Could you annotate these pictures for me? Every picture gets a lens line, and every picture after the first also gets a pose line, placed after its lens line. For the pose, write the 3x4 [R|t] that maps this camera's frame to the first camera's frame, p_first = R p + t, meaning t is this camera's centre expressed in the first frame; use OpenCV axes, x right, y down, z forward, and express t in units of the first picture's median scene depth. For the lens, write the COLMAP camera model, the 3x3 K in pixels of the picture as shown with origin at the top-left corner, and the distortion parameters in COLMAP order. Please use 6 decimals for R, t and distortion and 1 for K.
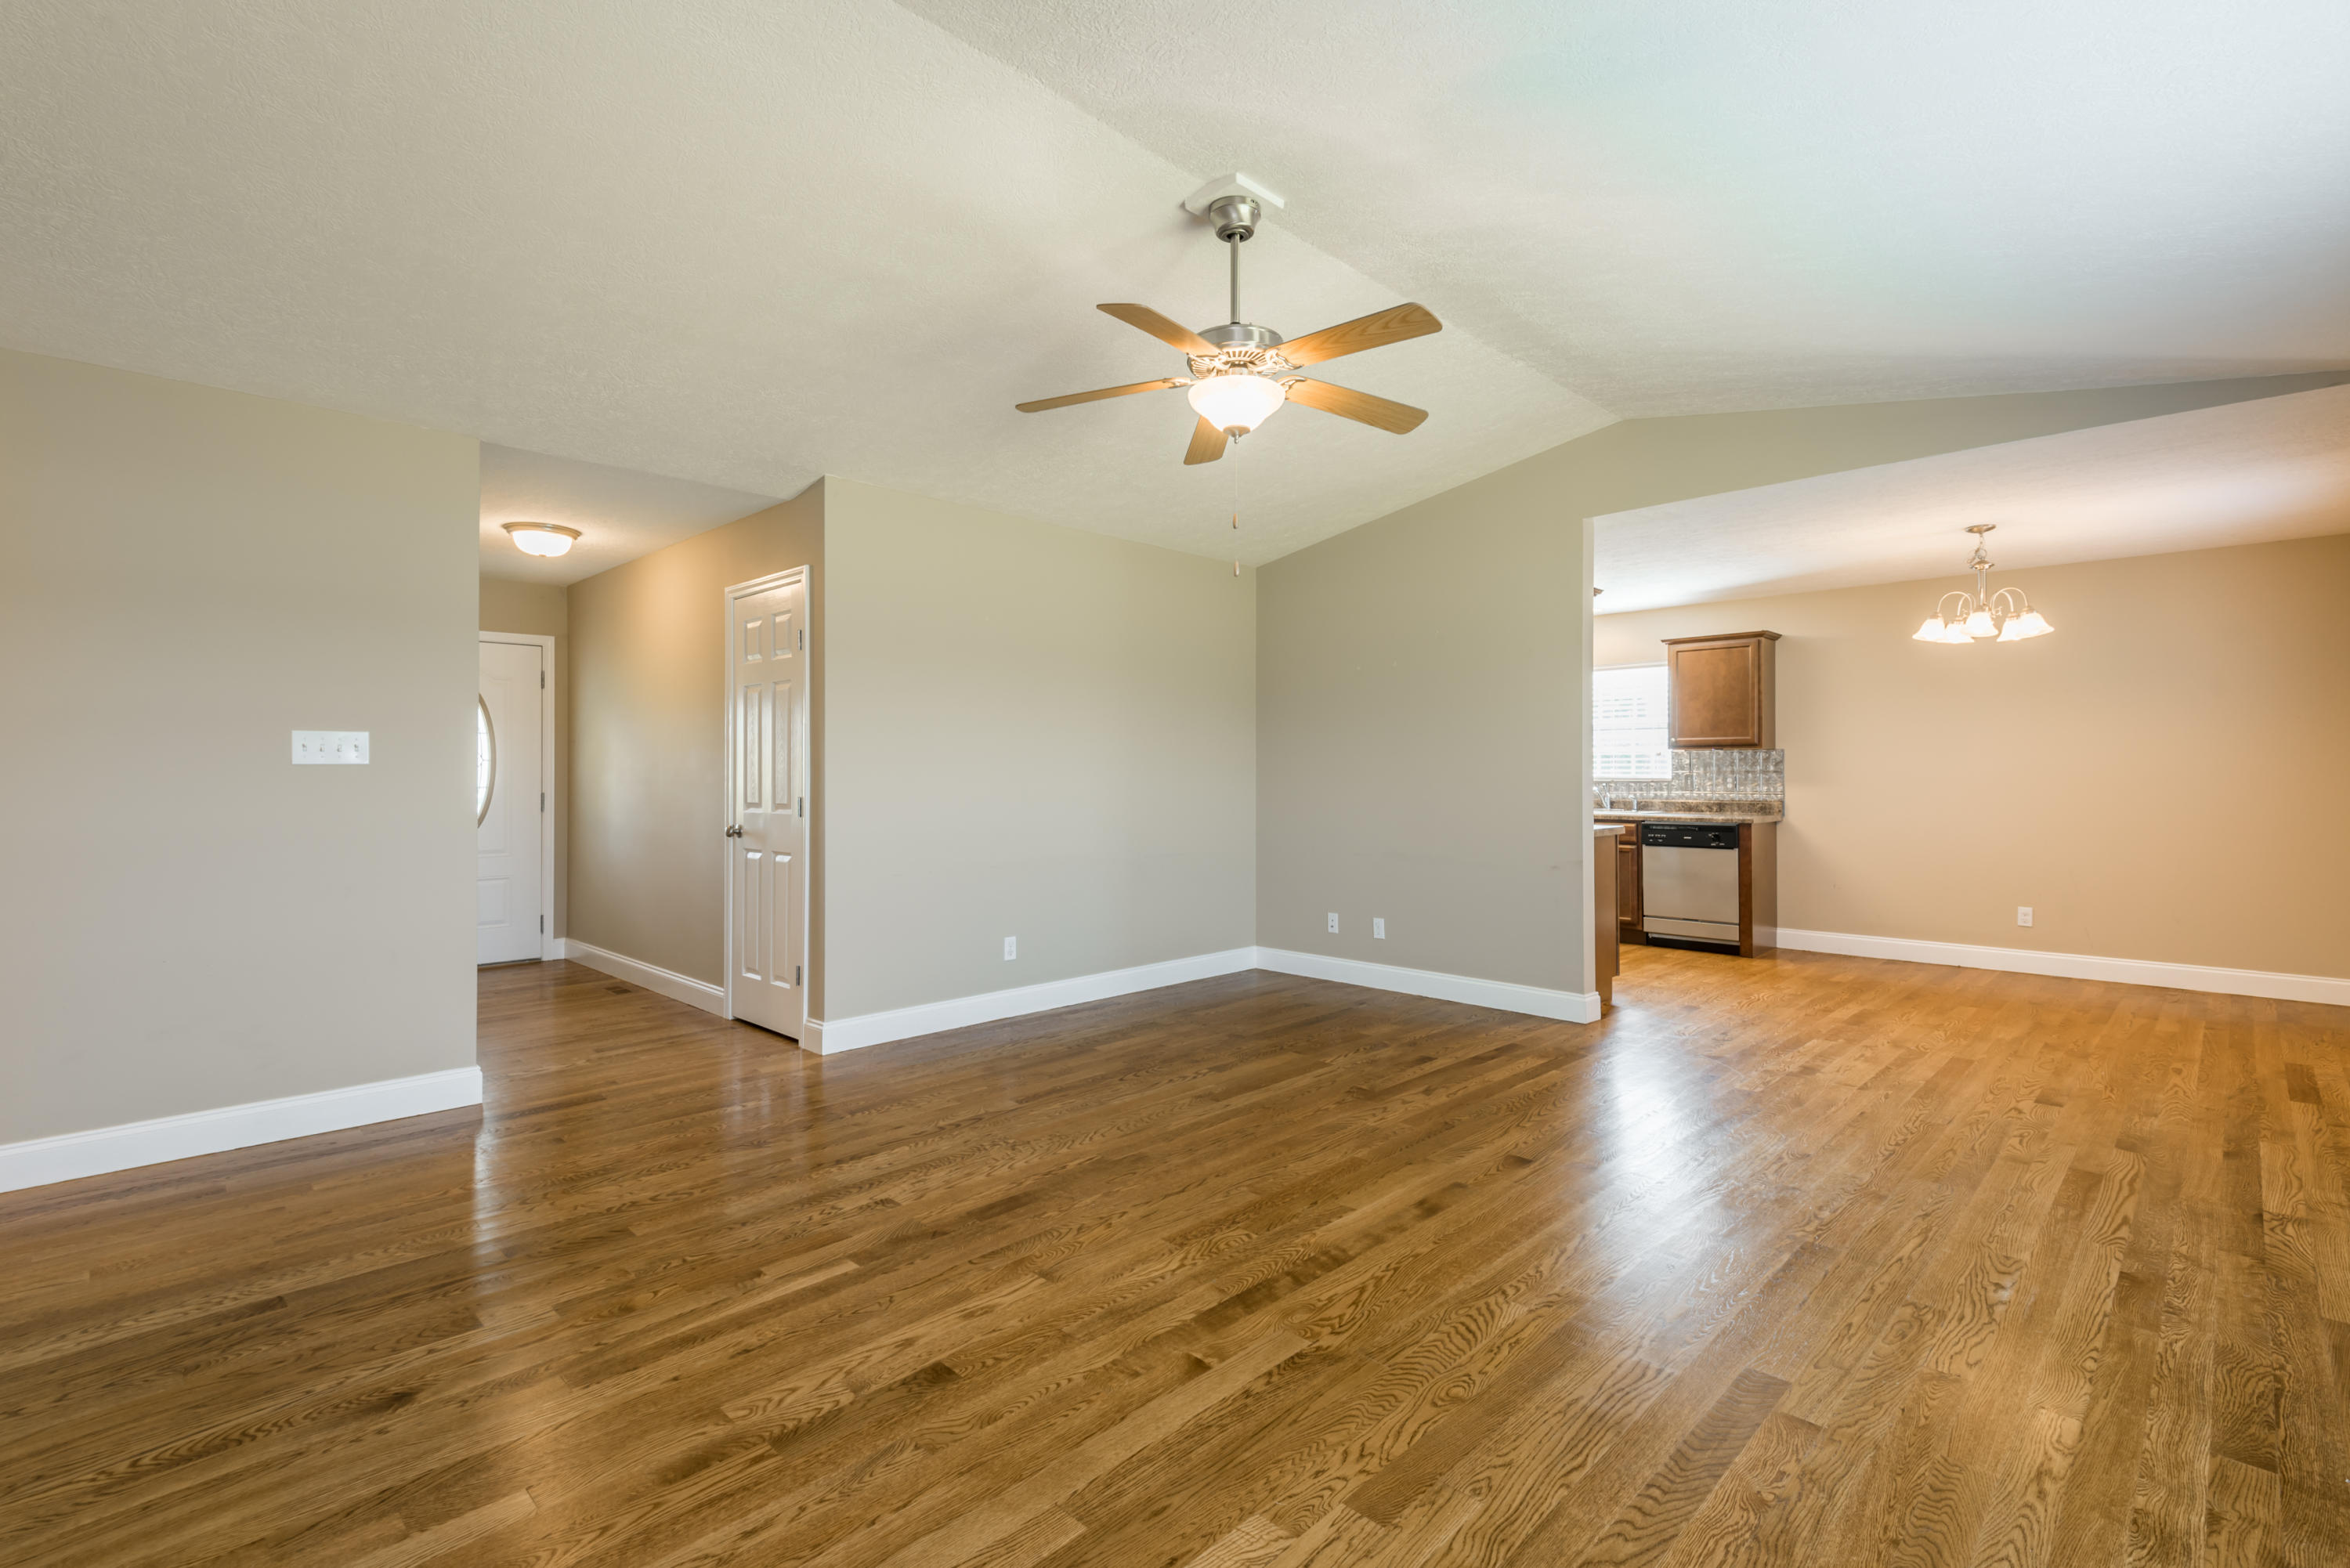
lens RADIAL K [[1061.1, 0, 1175.0], [0, 1061.1, 784.0], [0, 0, 1]] dist [0.039576, -0.024219]
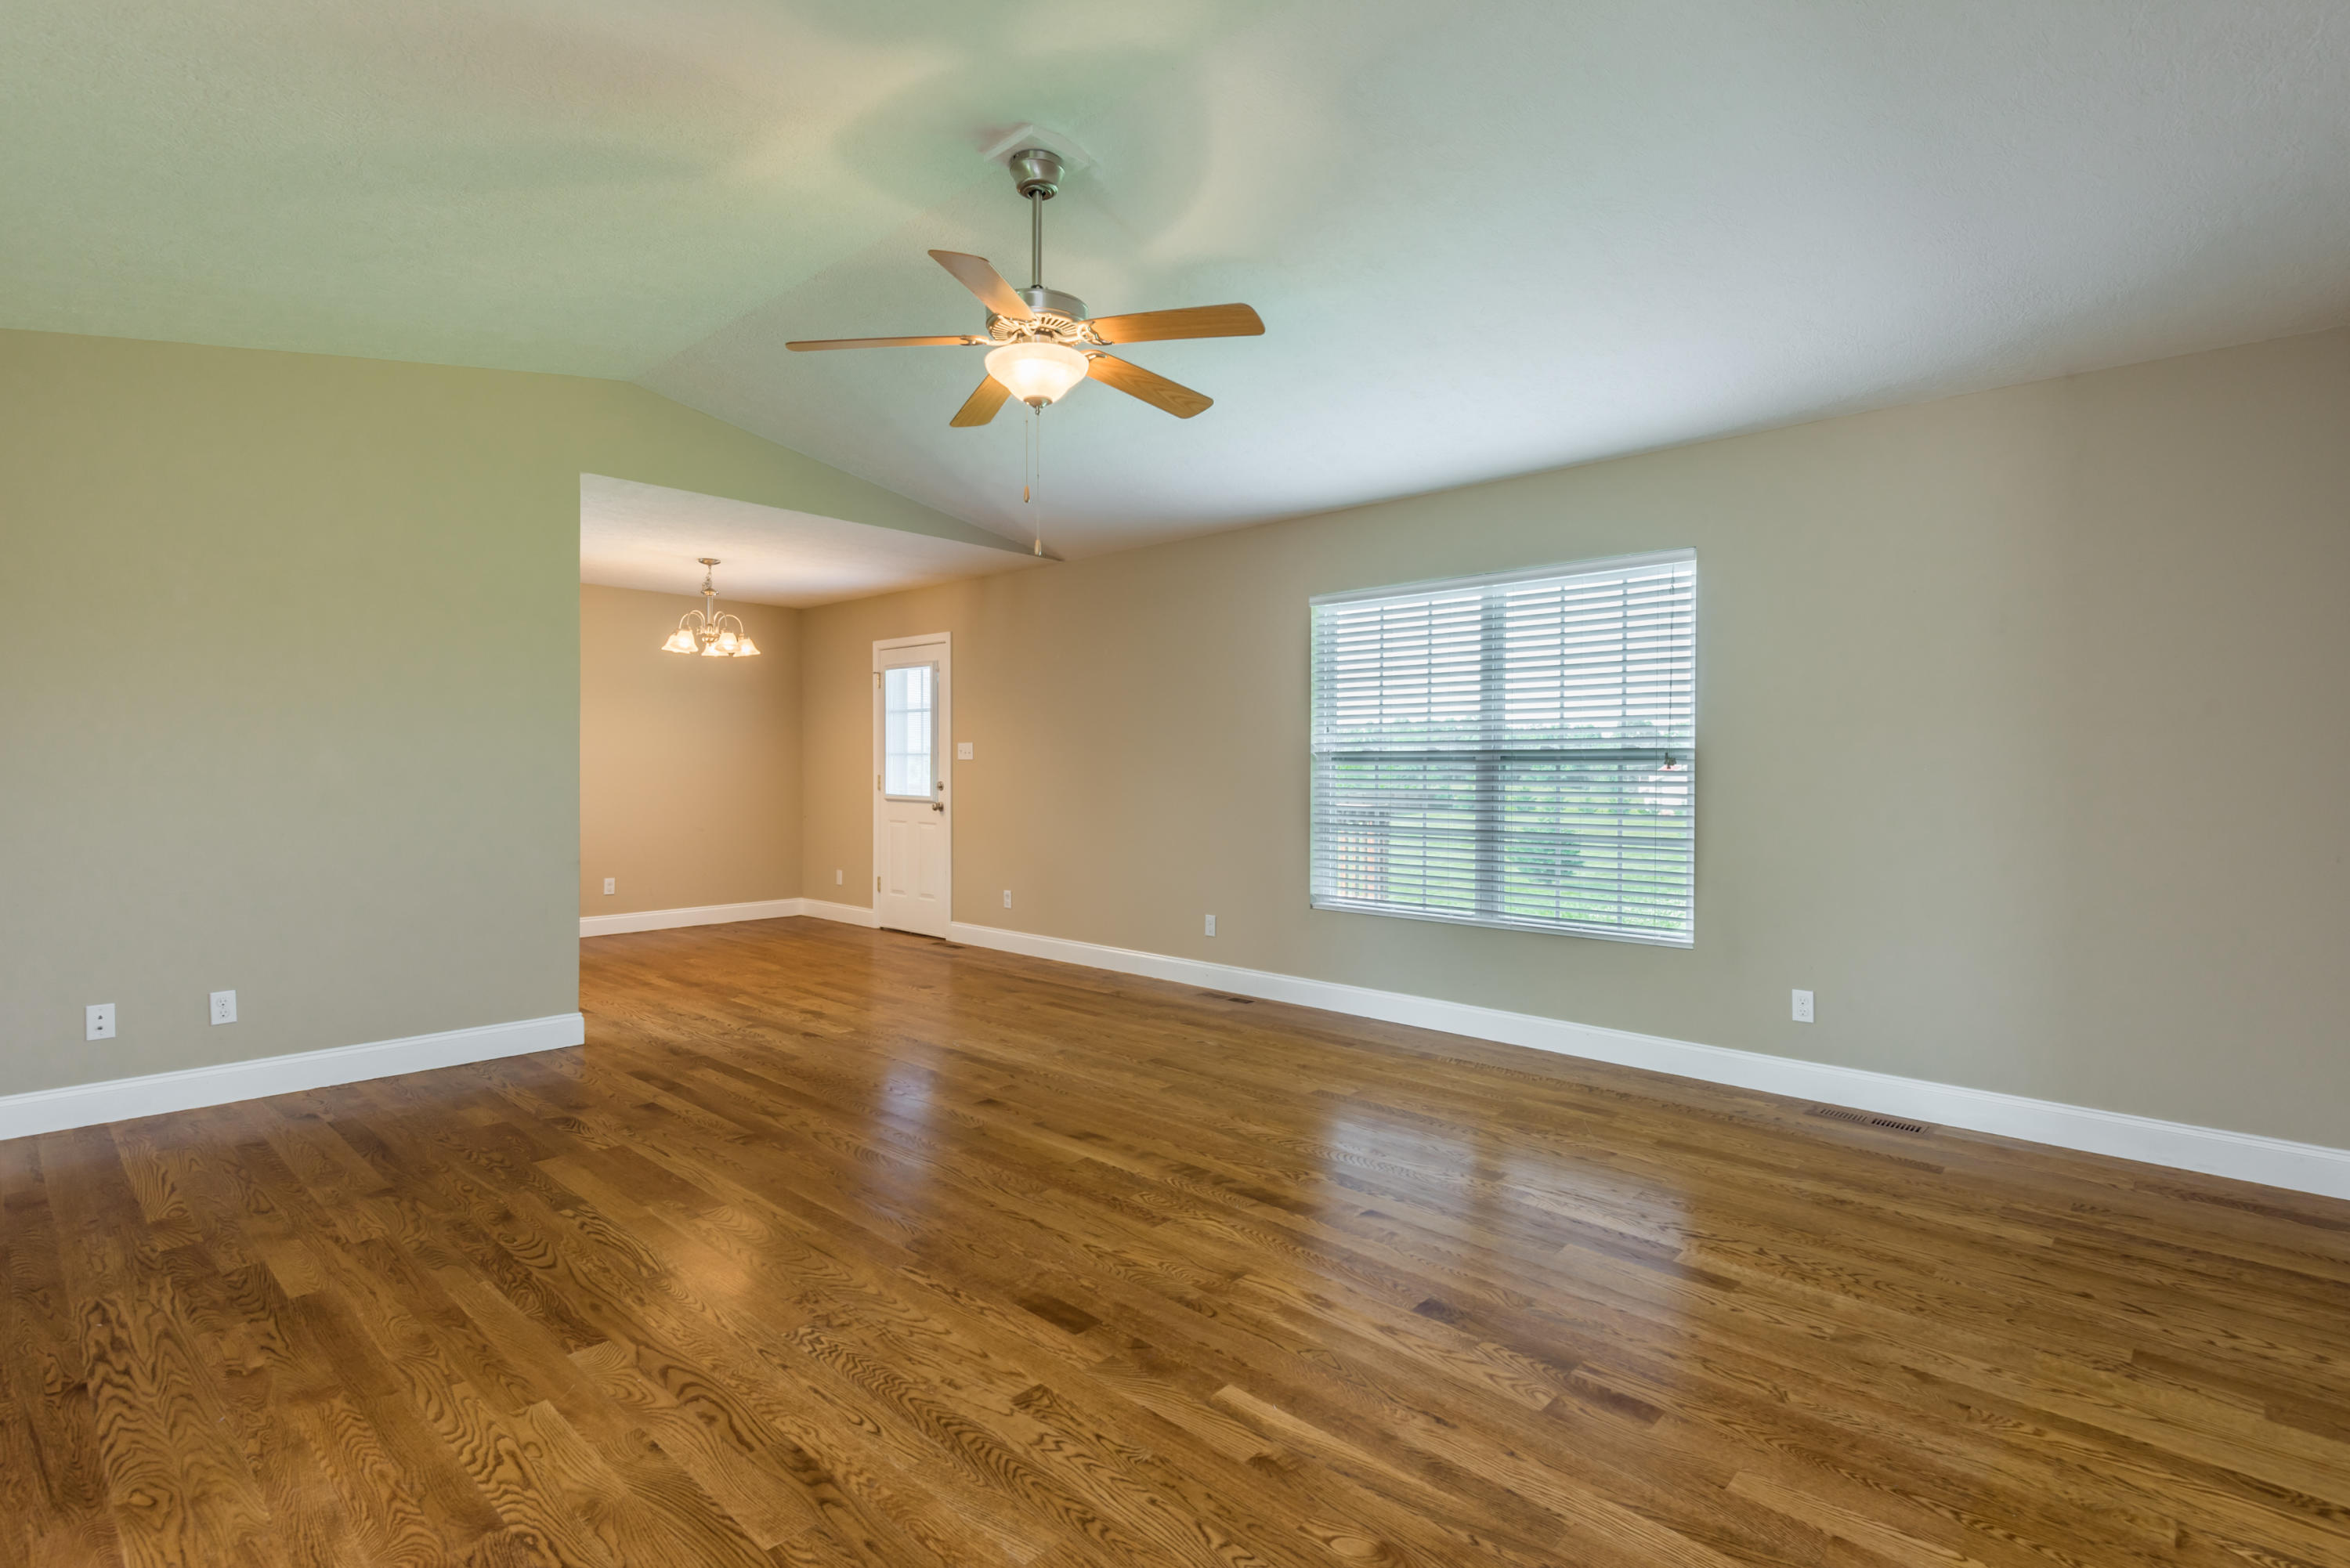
lens RADIAL K [[1118.5, 0, 1181.8], [0, 1118.5, 783.8], [0, 0, 1]] dist [0.044838, -0.031372]
pose [[-0.035684, -0.011688, 0.999295, -0.933491], [0.002275, 0.999928, 0.011777, -0.002541], [-0.999361, 0.002693, -0.035655, 0.885232]]
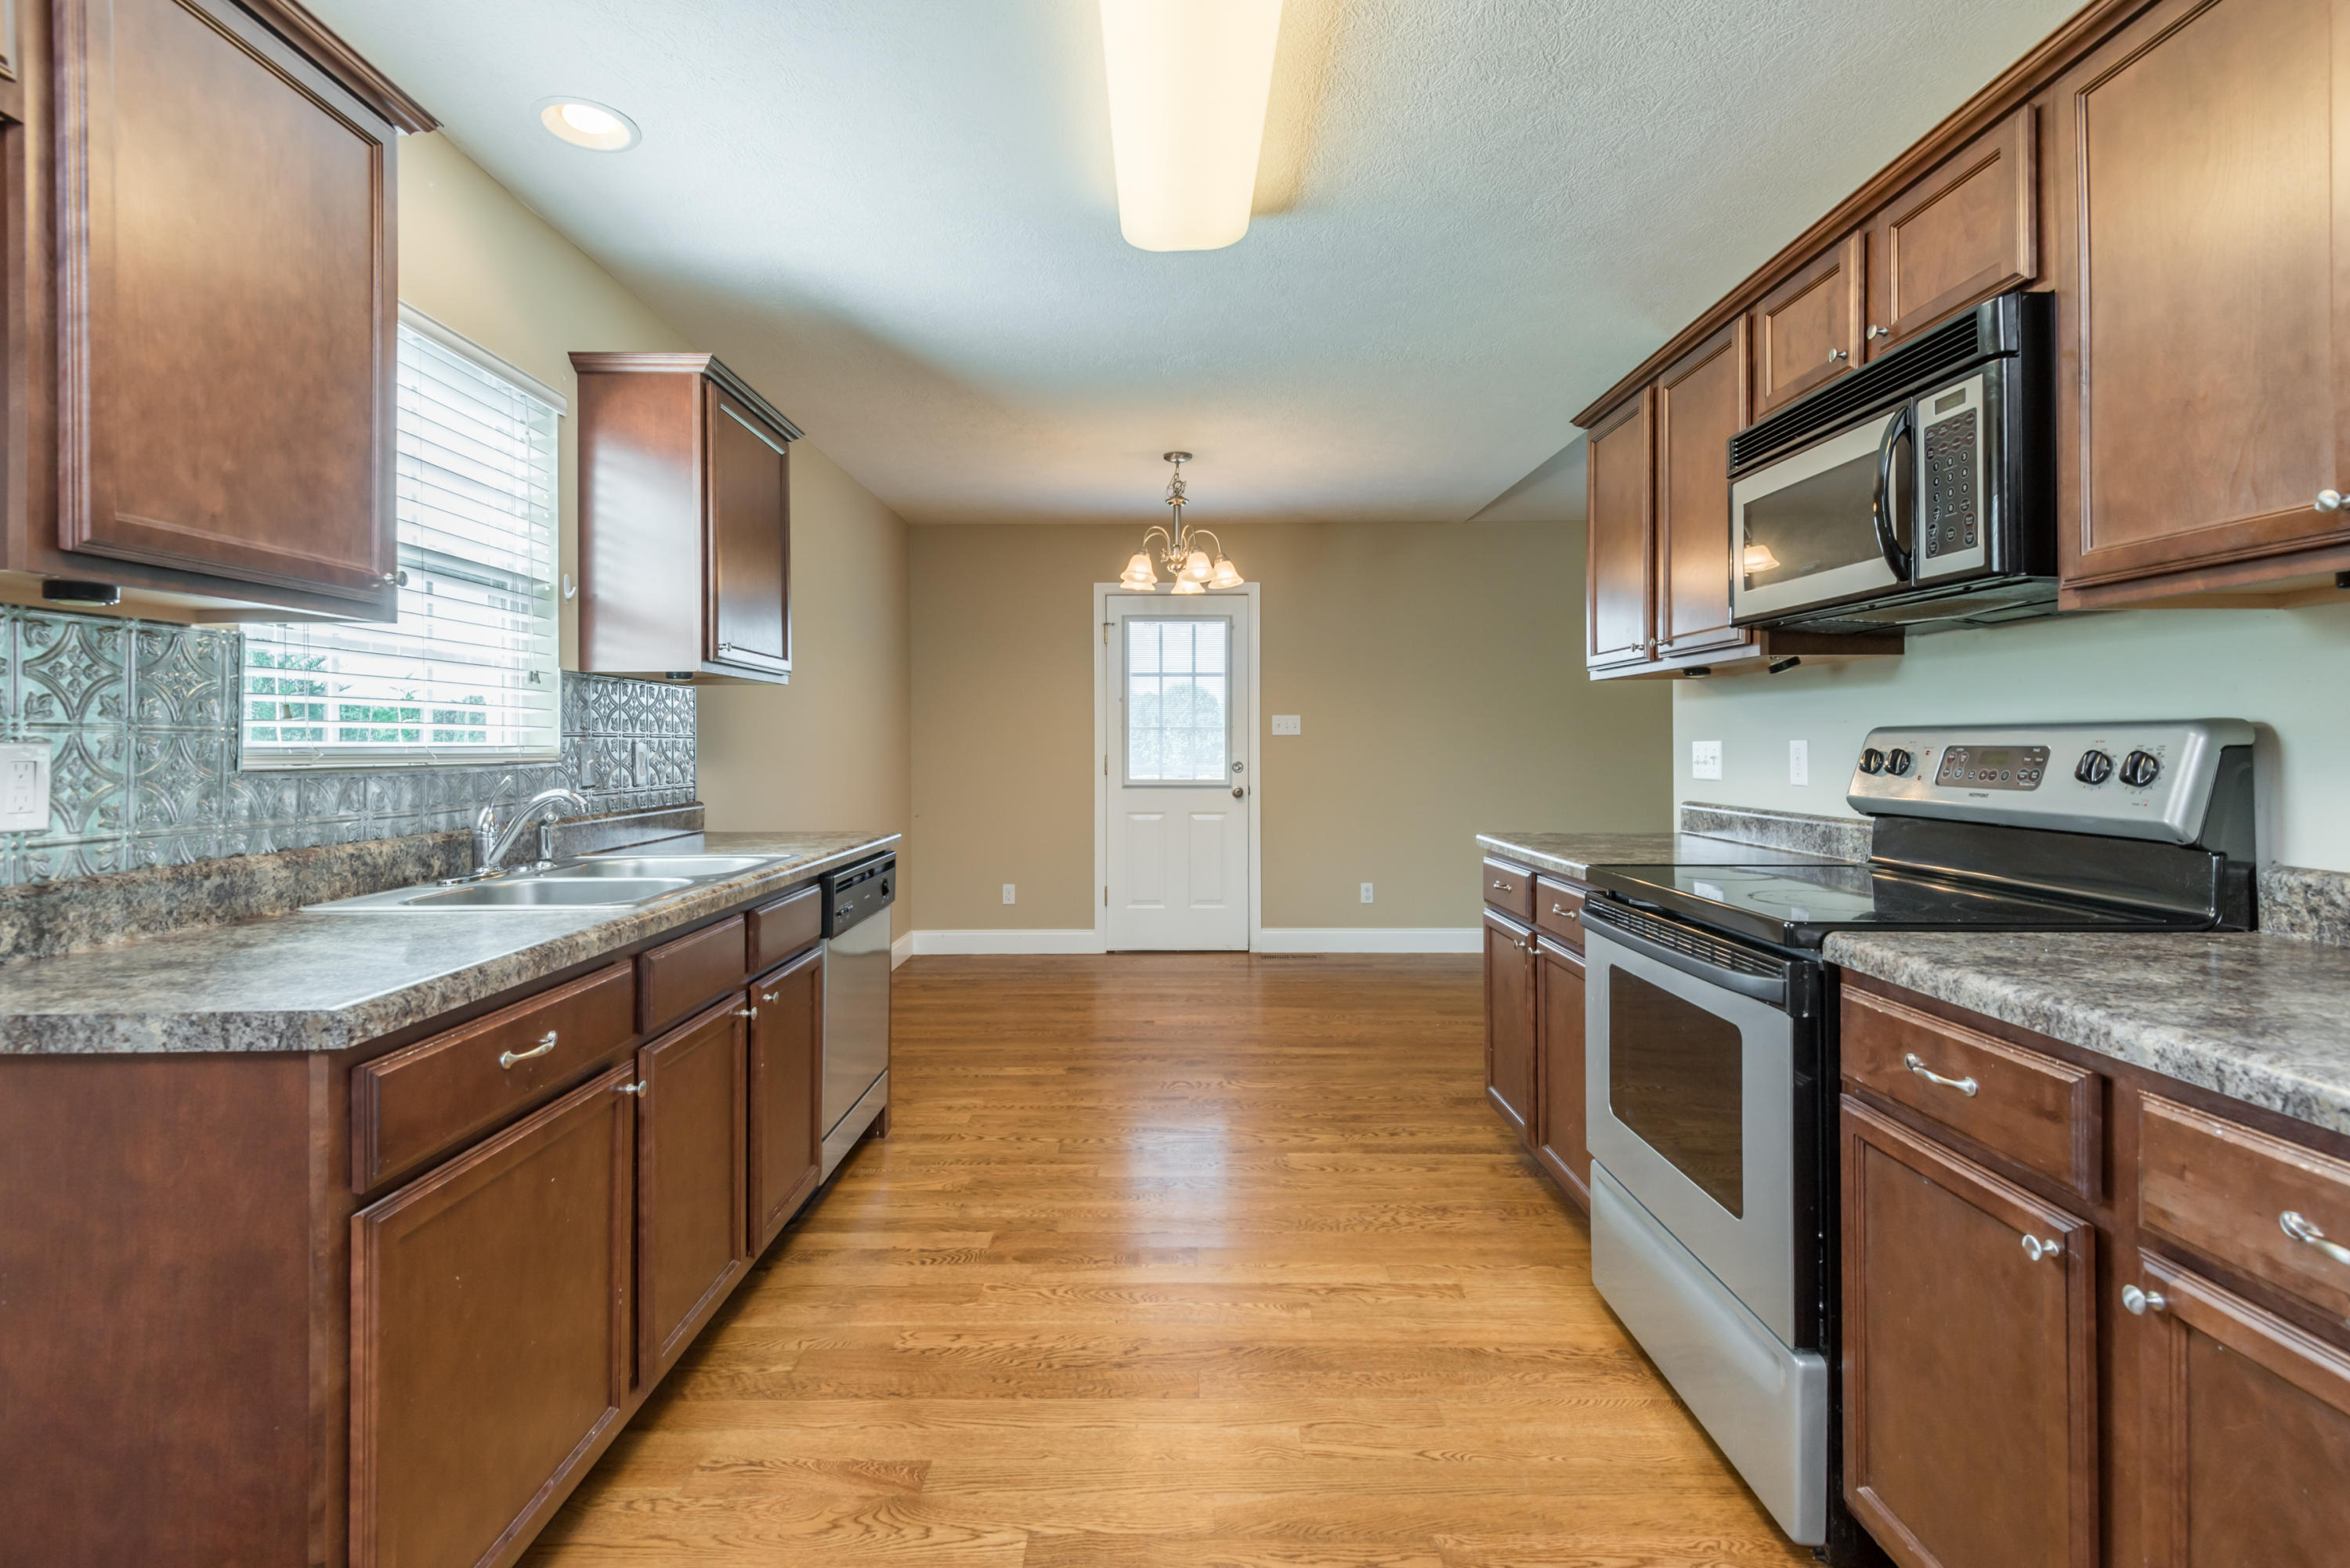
lens RADIAL K [[1068.9, 0, 1175.1], [0, 1068.9, 753.6], [0, 0, 1]] dist [0.038549, -0.022881]
pose [[-0.701954, -0.001806, 0.712220, 0.247246], [0.009446, 0.999885, 0.011846, -0.018815], [-0.712160, 0.015043, -0.701856, 2.779198]]
